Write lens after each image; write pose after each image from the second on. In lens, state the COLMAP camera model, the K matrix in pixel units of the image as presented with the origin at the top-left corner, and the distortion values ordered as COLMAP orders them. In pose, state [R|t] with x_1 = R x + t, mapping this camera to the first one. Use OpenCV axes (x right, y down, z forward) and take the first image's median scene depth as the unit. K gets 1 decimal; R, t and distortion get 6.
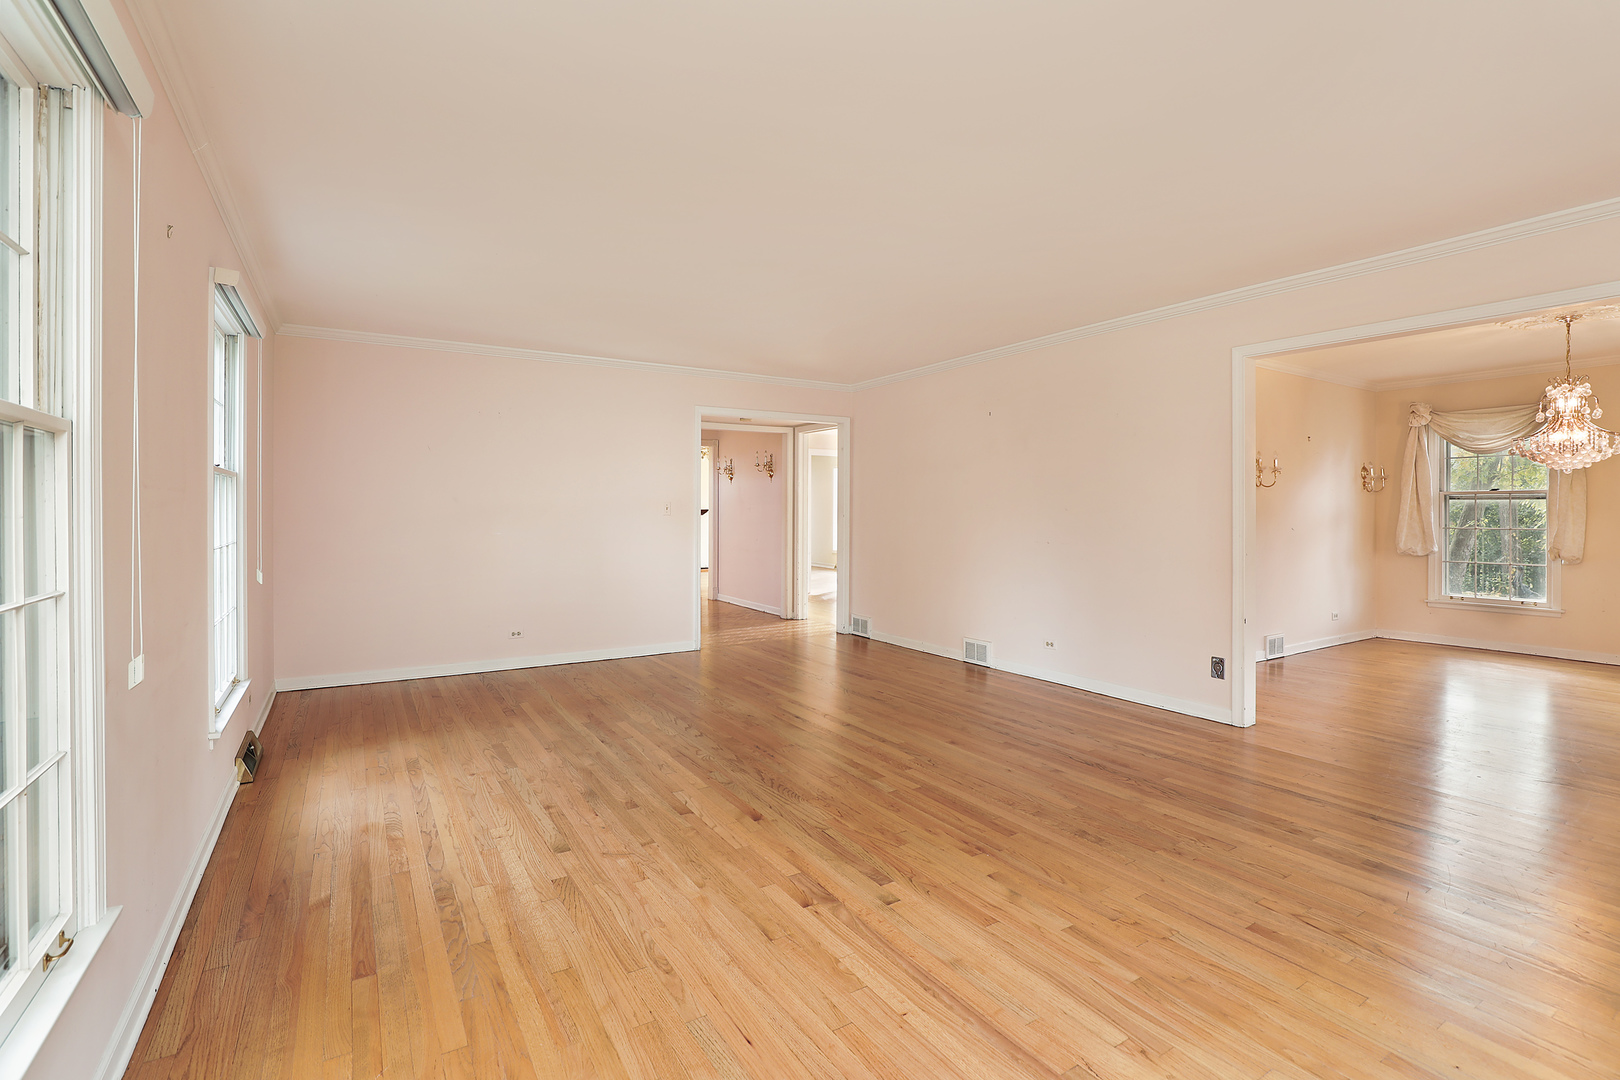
lens RADIAL K [[766.4, 0, 810.5], [0, 766.4, 523.1], [0, 0, 1]] dist [-0.025722, 0.000654]
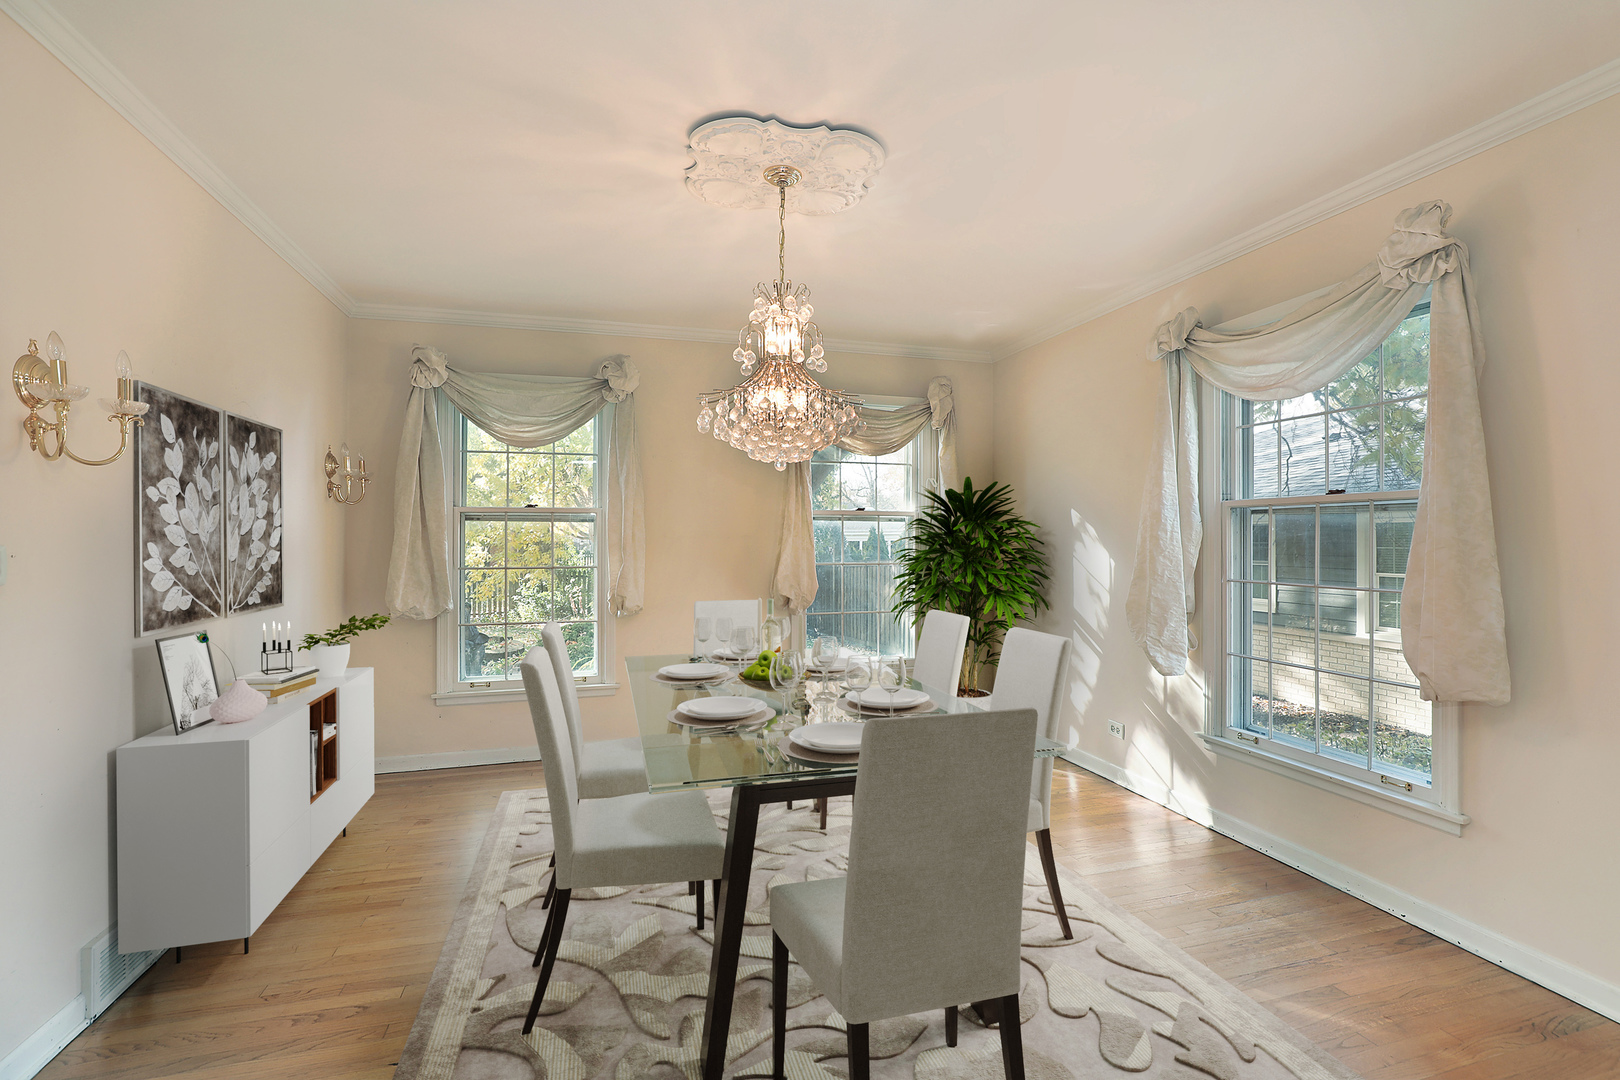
lens RADIAL K [[766.4, 0, 810.7], [0, 766.4, 537.6], [0, 0, 1]] dist [-0.025722, 0.000654]
pose [[0.271205, 0.001583, 0.962520, 0.342695], [0.013903, 0.999888, -0.005562, -0.010632], [-0.962421, 0.014890, 0.271153, 0.575386]]
